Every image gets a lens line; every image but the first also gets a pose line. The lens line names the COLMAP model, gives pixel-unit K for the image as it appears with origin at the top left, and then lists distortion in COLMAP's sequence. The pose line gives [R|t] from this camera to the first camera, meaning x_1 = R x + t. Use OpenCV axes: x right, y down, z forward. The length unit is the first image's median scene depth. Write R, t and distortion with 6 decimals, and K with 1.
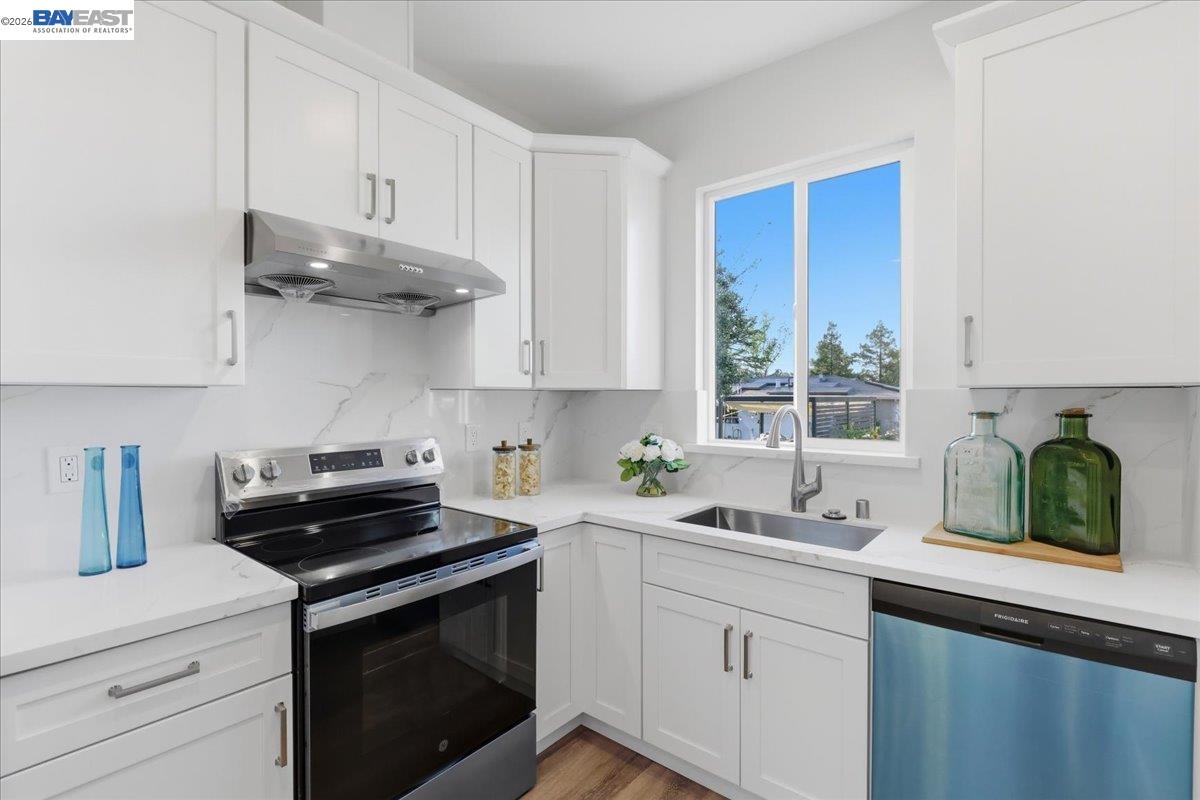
lens RADIAL K [[553.7, 0, 590.3], [0, 553.7, 407.1], [0, 0, 1]] dist [-0.003089, -0.001312]
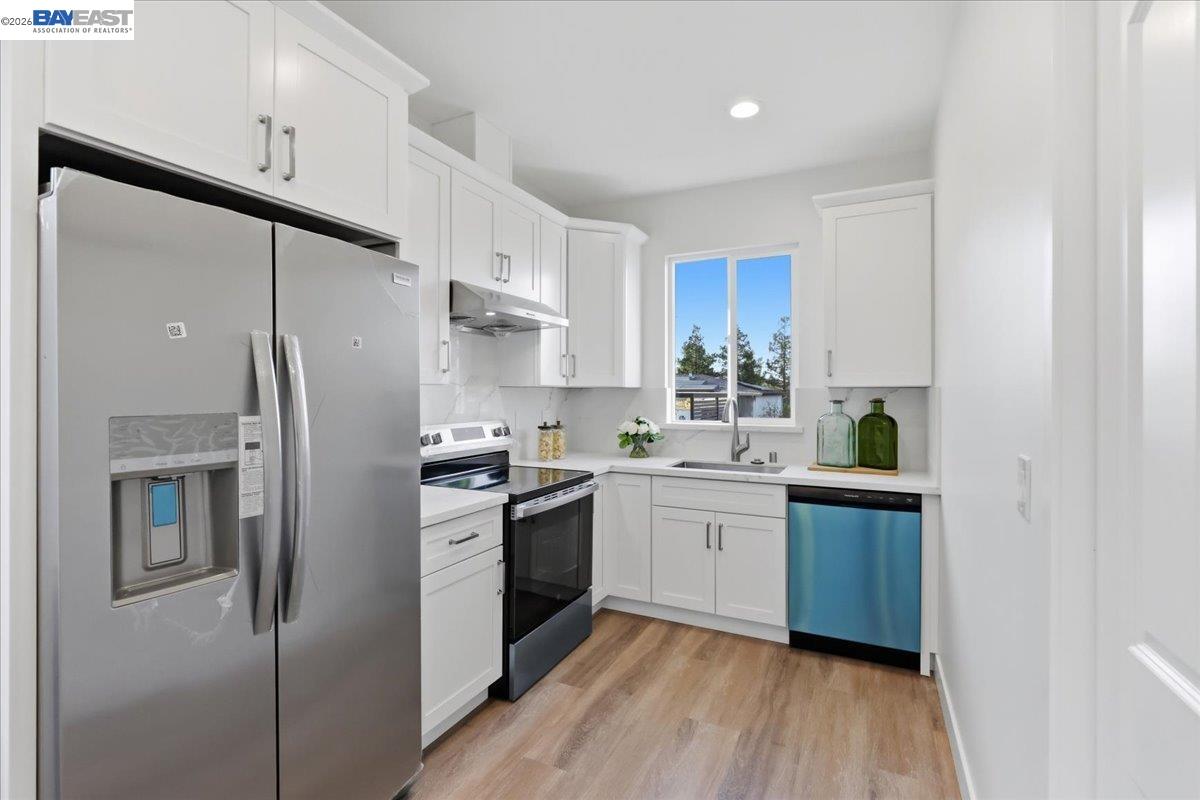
lens RADIAL K [[553.7, 0, 581.7], [0, 553.7, 400.9], [0, 0, 1]] dist [-0.003089, -0.001312]
pose [[0.977127, -0.001732, 0.212648, -0.519281], [0.002747, 0.999986, -0.004478, 0.016262], [-0.212637, 0.004959, 0.977119, -0.635960]]
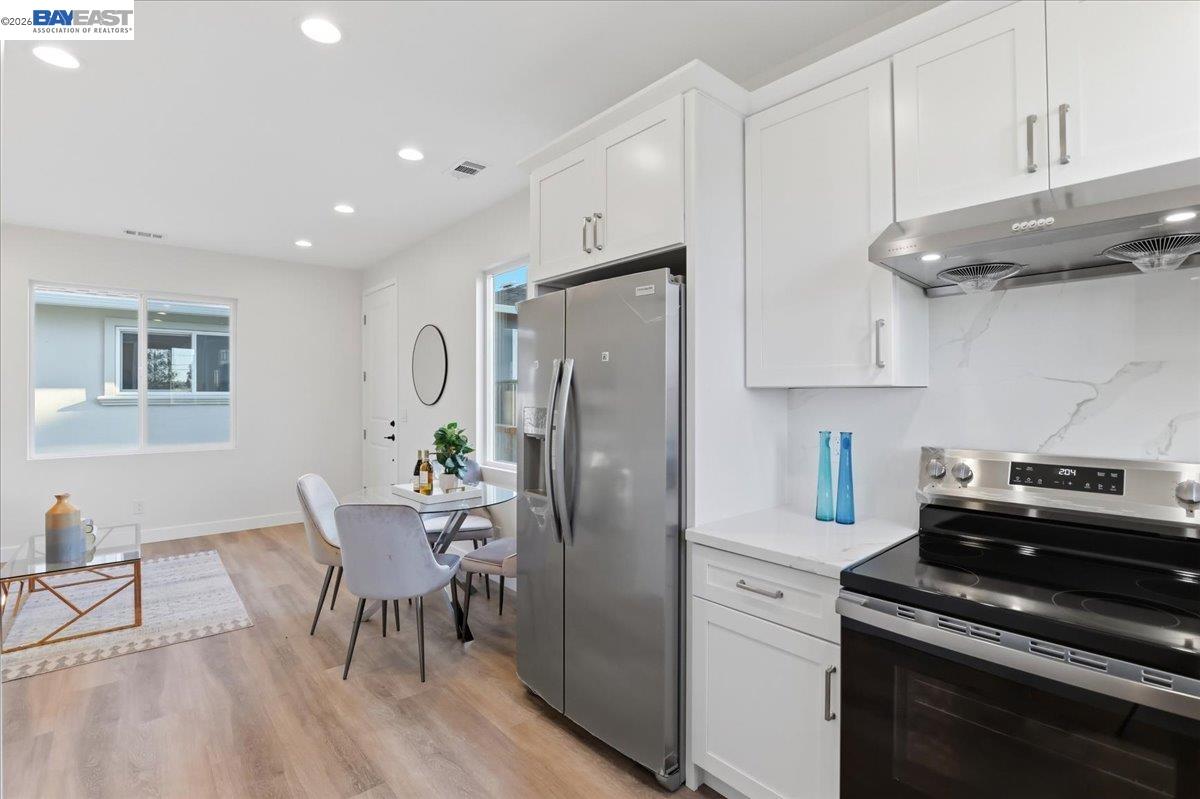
lens RADIAL K [[553.7, 0, 608.0], [0, 553.7, 395.1], [0, 0, 1]] dist [-0.003089, -0.001312]
pose [[-0.138043, 0.009629, -0.990379, 0.306051], [-0.011557, 0.999869, 0.011332, -0.015505], [0.990359, 0.013010, -0.137913, 0.333813]]
